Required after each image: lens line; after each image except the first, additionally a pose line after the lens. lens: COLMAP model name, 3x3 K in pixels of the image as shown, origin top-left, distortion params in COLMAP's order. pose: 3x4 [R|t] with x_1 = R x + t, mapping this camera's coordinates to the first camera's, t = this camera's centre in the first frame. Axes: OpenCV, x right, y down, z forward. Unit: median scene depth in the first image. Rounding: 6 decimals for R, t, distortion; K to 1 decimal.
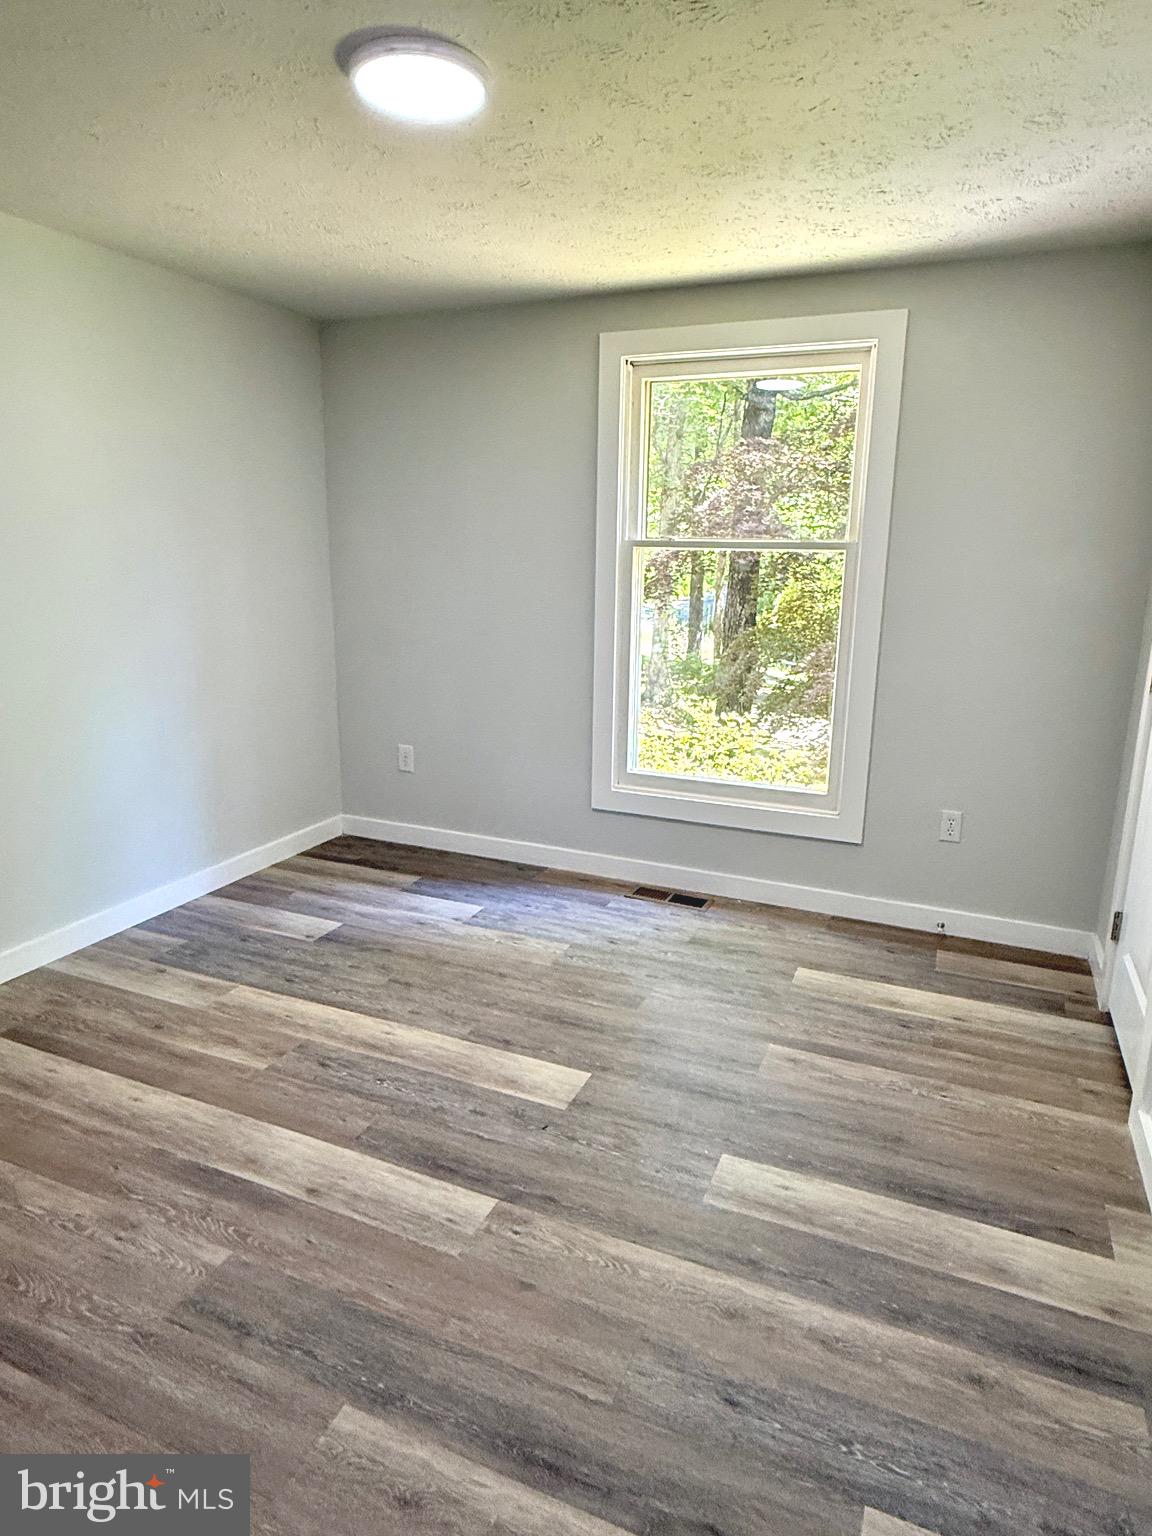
lens RADIAL K [[918.0, 0, 577.3], [0, 918.0, 770.5], [0, 0, 1]] dist [-0.002696, 0.002331]
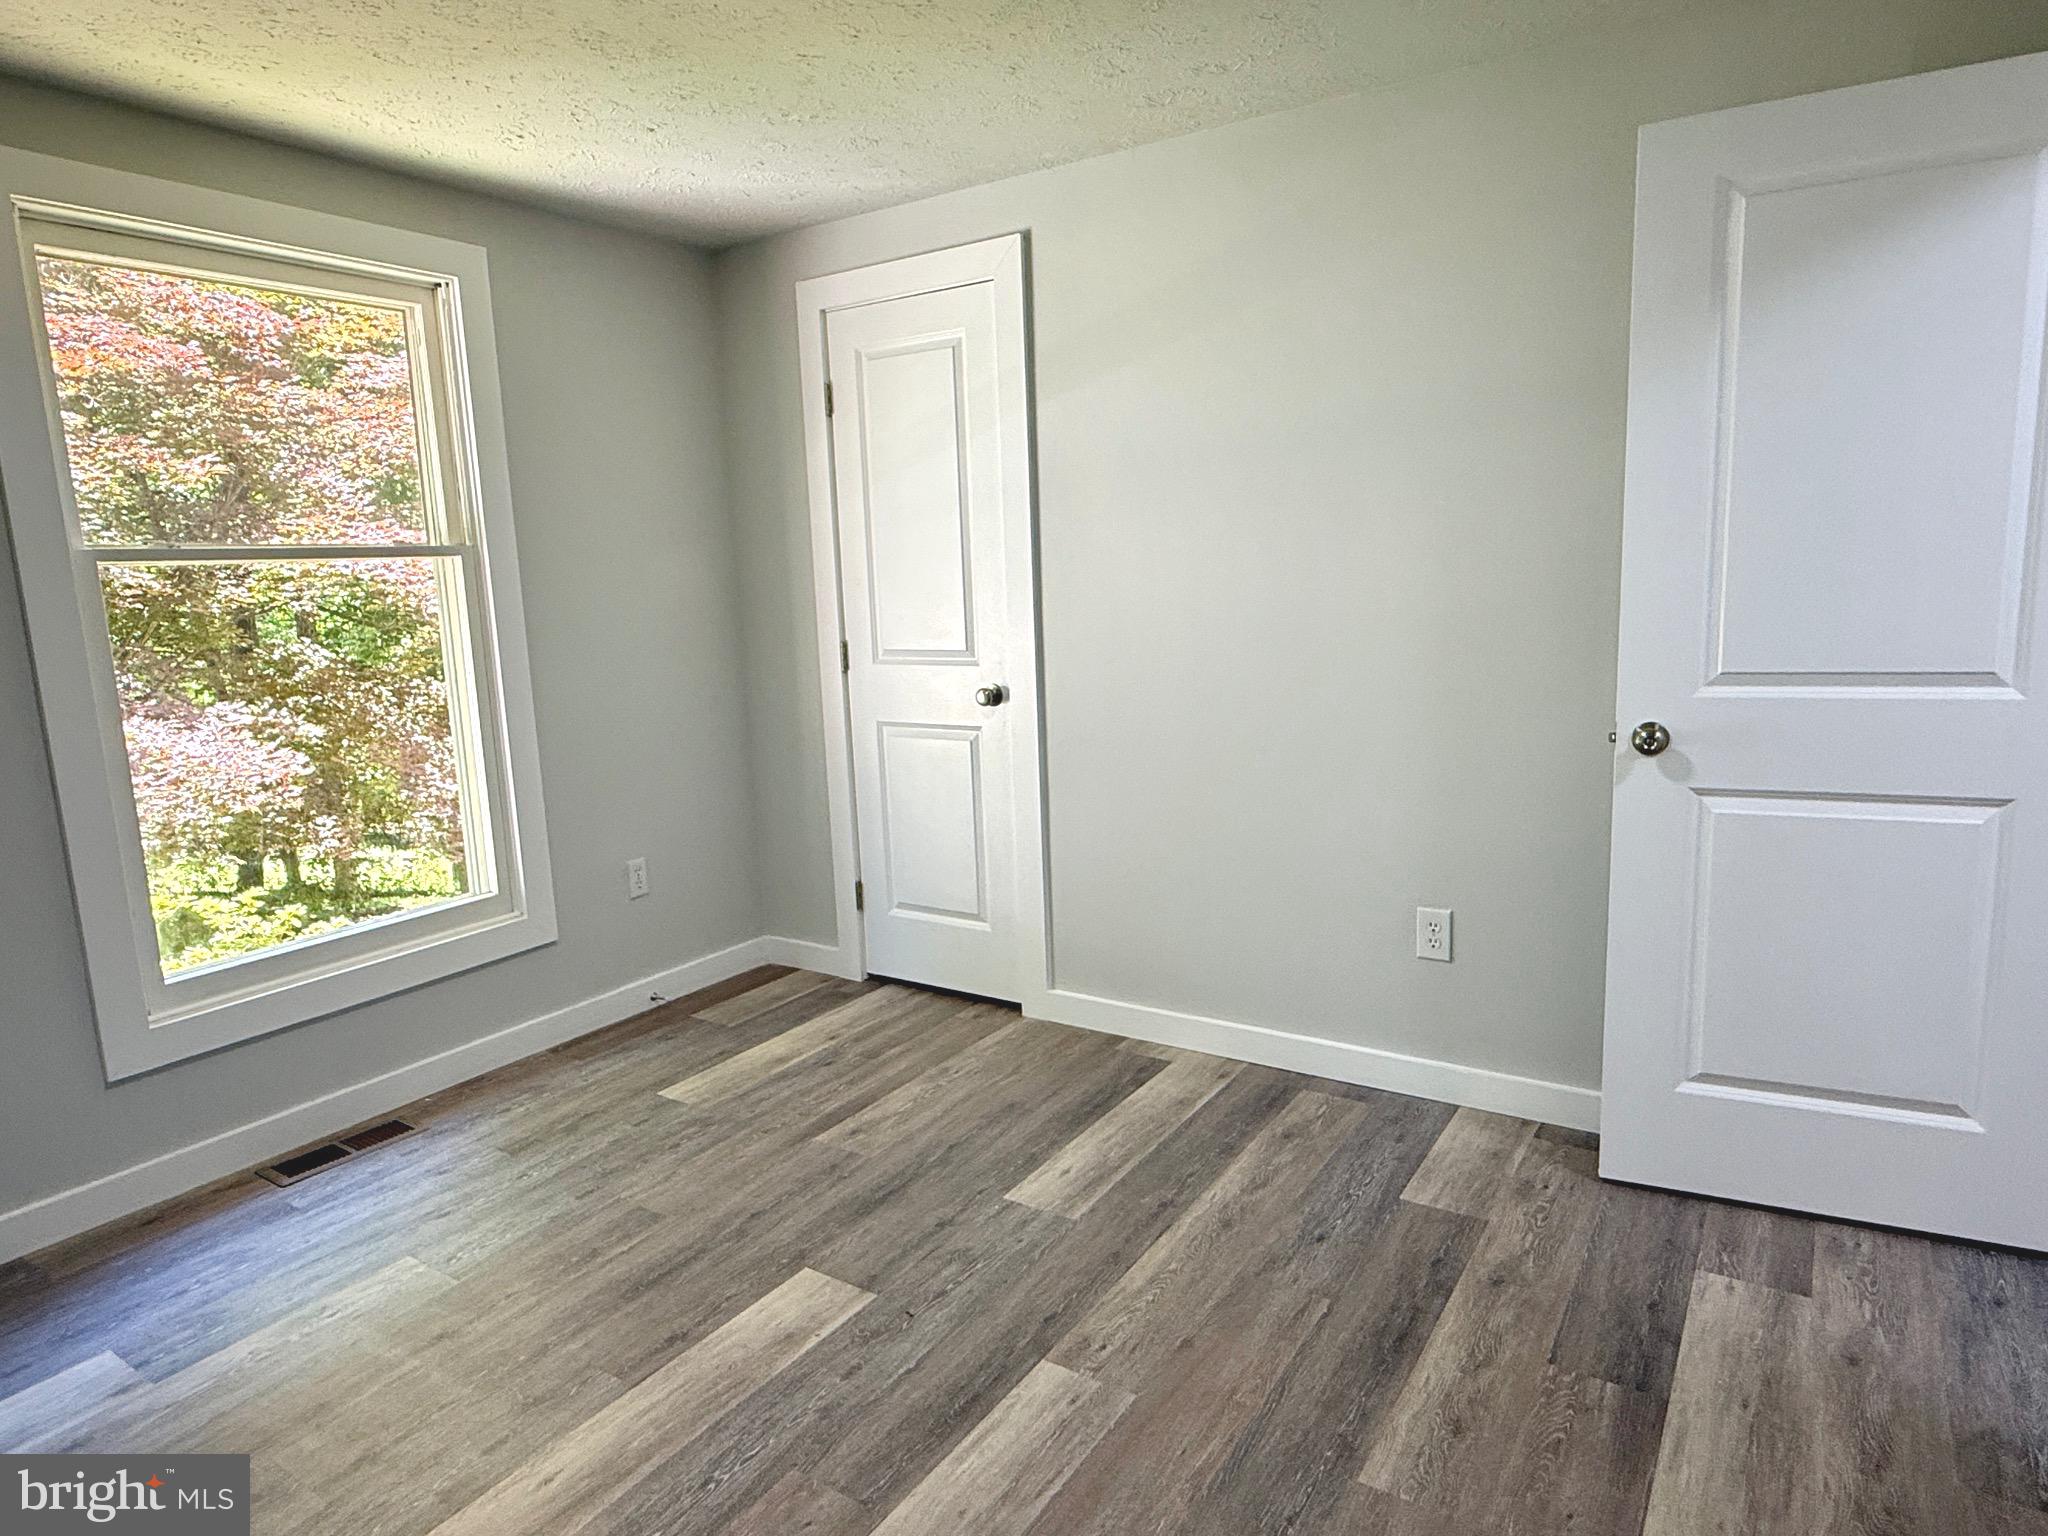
lens RADIAL K [[1224.0, 0, 1041.7], [0, 1224.0, 762.1], [0, 0, 1]] dist [-0.002696, 0.002331]
pose [[0.166027, -0.180491, 0.969463, -0.753456], [0.272790, 0.953149, 0.130736, -0.106965], [-0.947639, 0.242754, 0.207484, 0.511708]]
